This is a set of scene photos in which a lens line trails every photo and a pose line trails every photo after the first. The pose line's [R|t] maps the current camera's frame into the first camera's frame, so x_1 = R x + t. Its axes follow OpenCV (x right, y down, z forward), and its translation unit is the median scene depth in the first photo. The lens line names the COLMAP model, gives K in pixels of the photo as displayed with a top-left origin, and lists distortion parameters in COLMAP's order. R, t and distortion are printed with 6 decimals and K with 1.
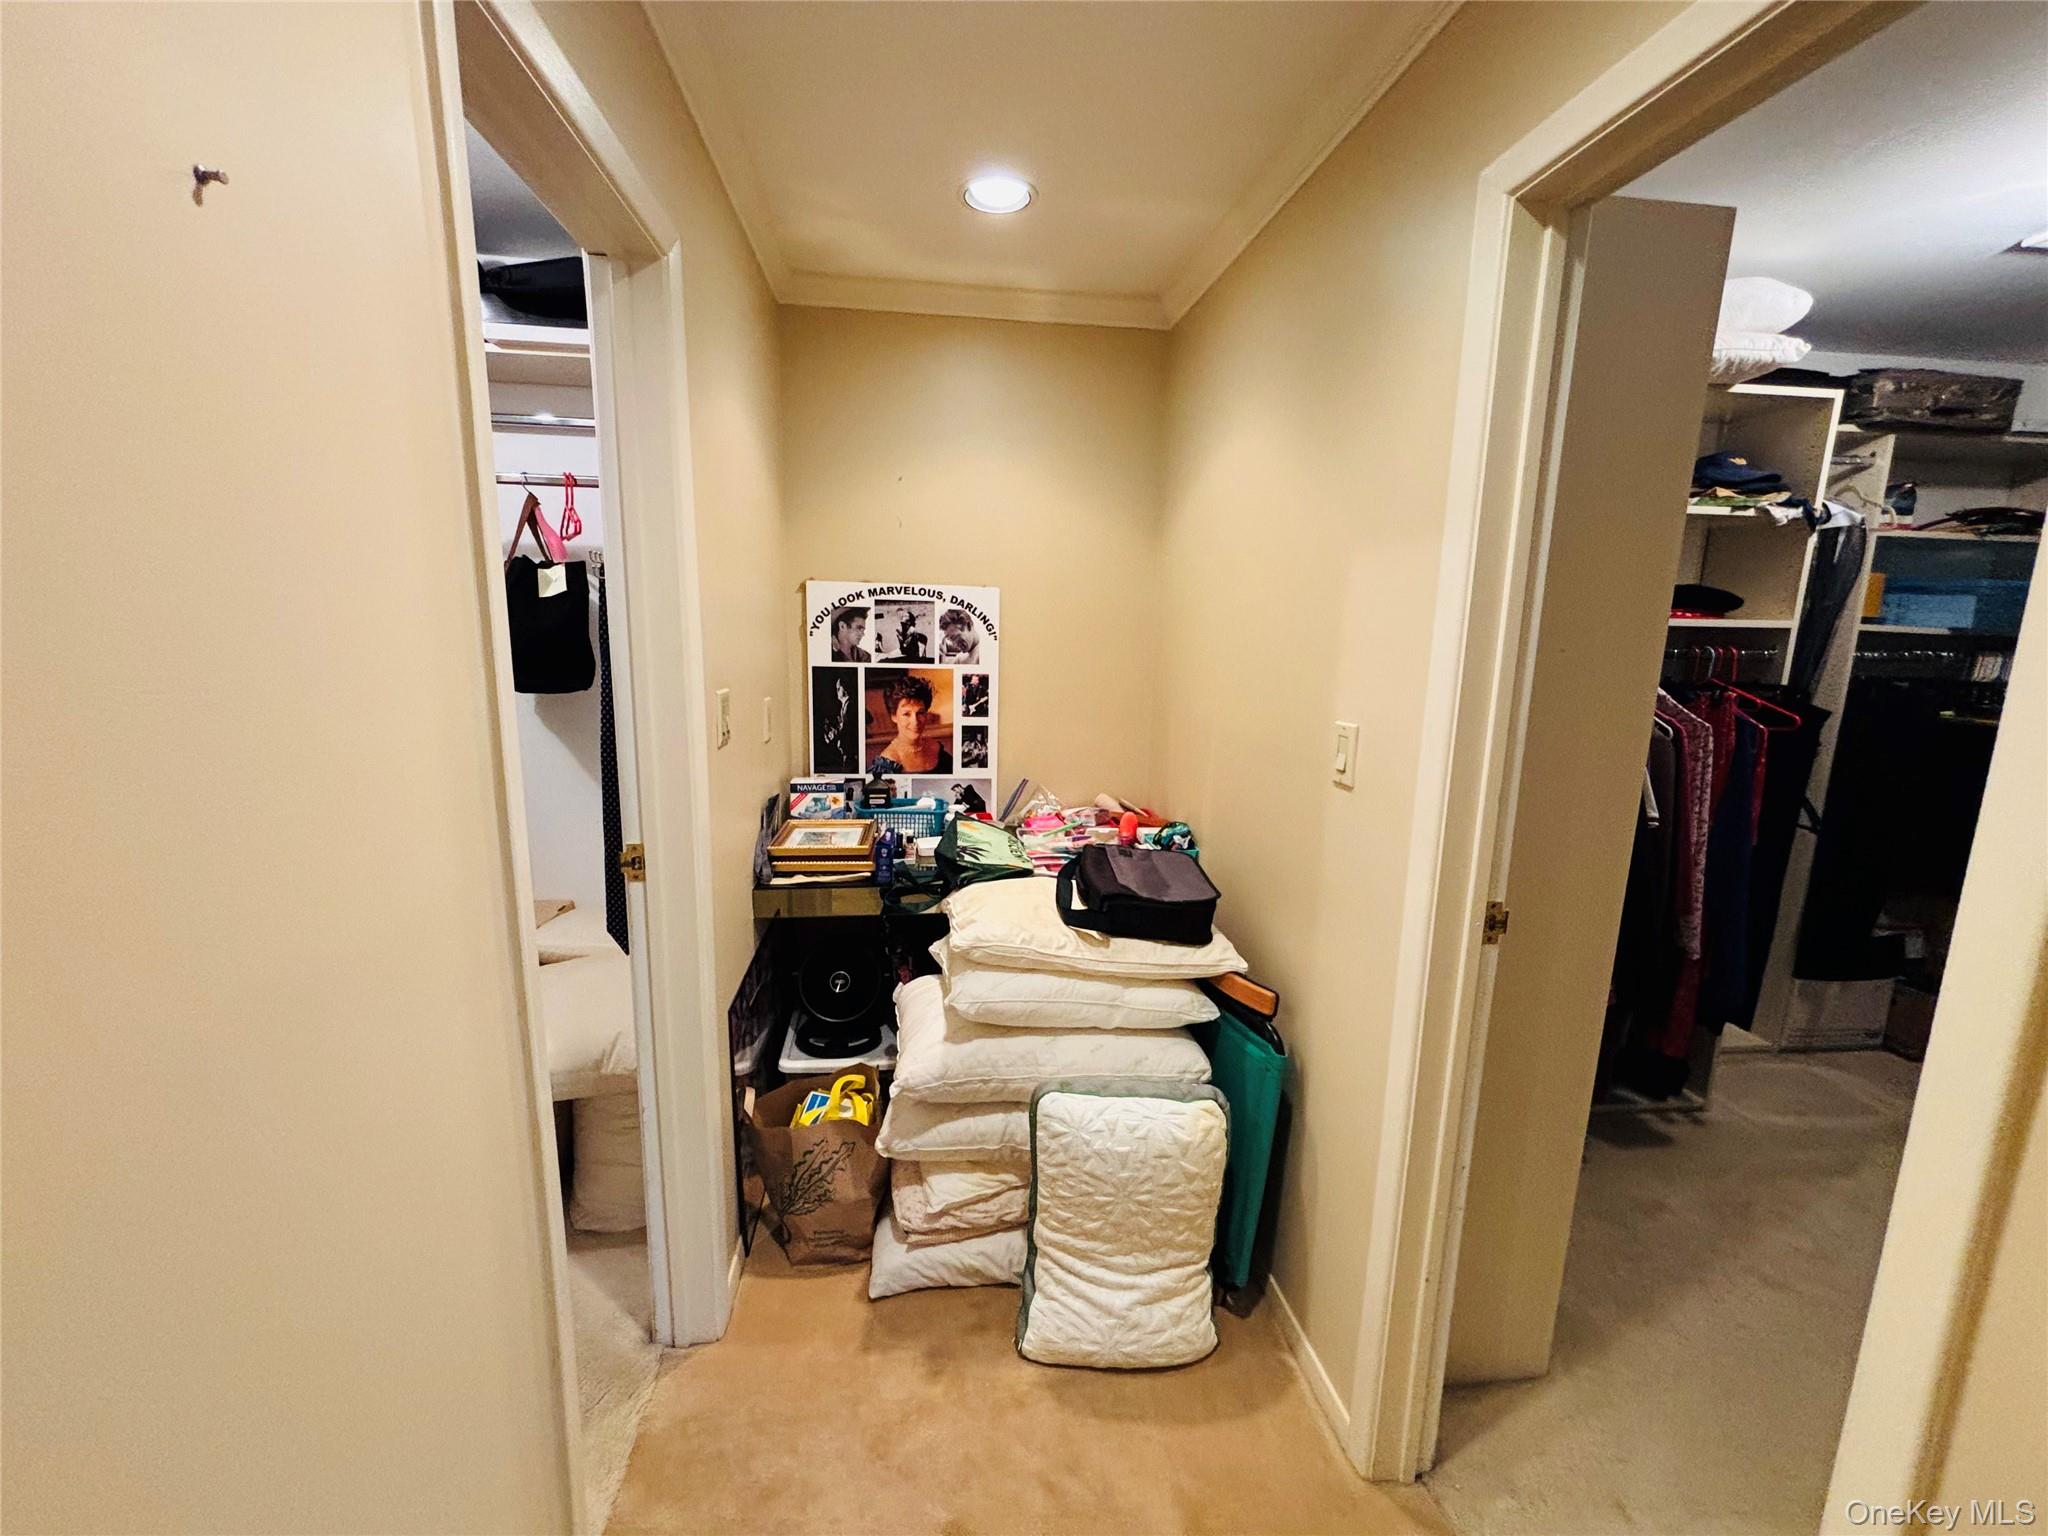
lens RADIAL K [[830.9, 0, 1022.3], [0, 830.9, 763.6], [0, 0, 1]] dist [0.018254, -0.006086]
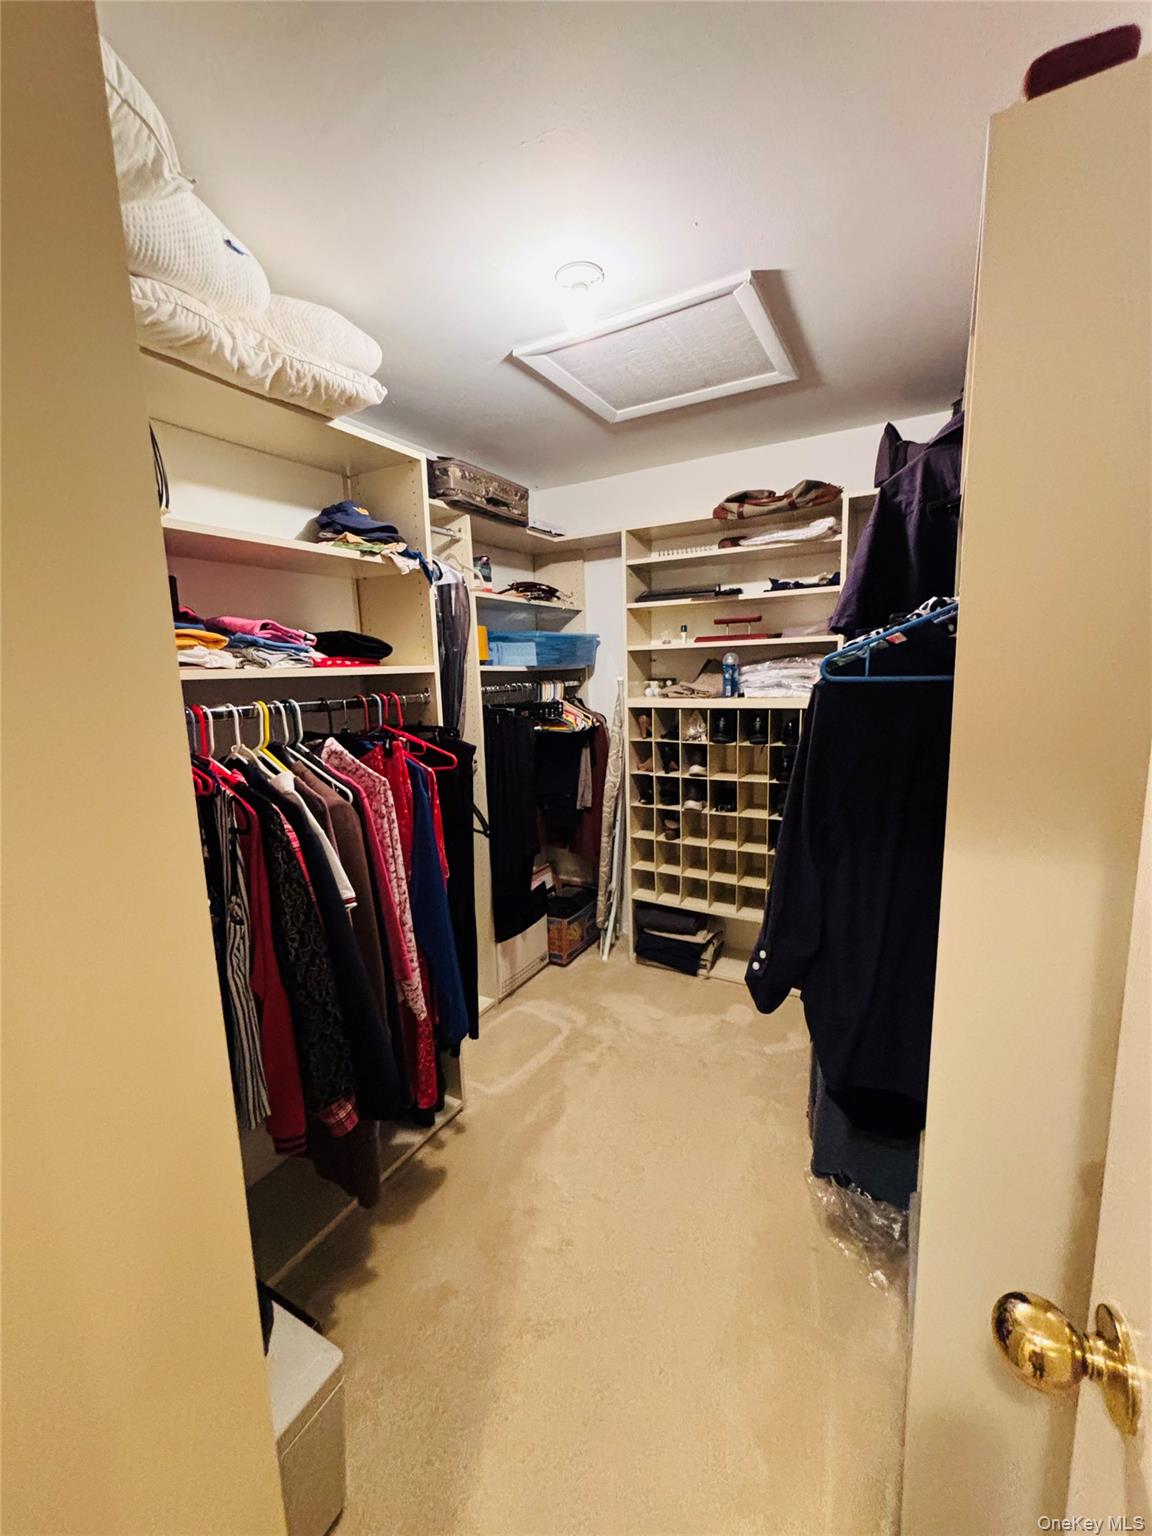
lens RADIAL K [[623.1, 0, 586.8], [0, 623.1, 773.1], [0, 0, 1]] dist [0.018254, -0.006086]
pose [[0.587654, -0.174939, 0.789974, 0.347564], [0.180224, 0.980119, 0.082980, -0.060661], [-0.788785, 0.093609, 0.607500, 0.343014]]
